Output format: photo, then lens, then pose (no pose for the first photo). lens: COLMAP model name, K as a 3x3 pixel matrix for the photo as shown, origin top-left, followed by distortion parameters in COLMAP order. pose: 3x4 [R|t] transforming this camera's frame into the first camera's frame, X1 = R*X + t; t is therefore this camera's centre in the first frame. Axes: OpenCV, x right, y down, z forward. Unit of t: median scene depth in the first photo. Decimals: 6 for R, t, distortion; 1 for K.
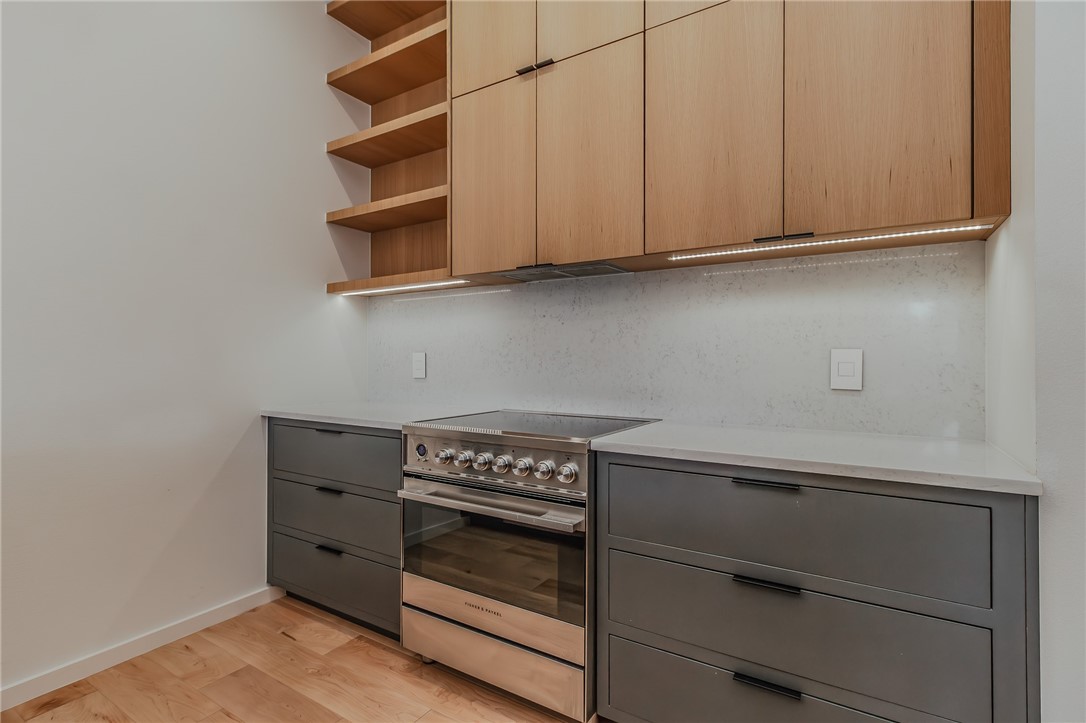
lens RADIAL K [[510.8, 0, 540.0], [0, 510.8, 362.2], [0, 0, 1]] dist [-0.001766, -0.000575]
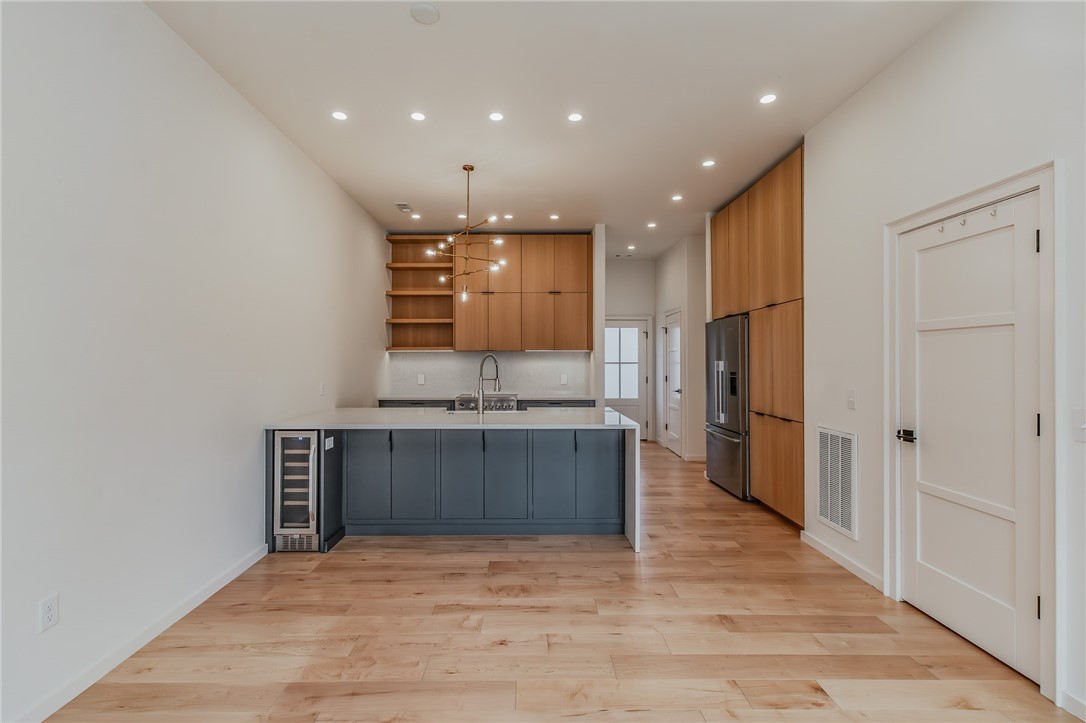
lens RADIAL K [[510.8, 0, 537.4], [0, 510.8, 361.0], [0, 0, 1]] dist [-0.001766, -0.000575]
pose [[0.832616, 0.007038, 0.553805, -1.626664], [-0.000341, 0.999926, -0.012196, -0.074974], [-0.553850, 0.009966, 0.832557, -2.021936]]
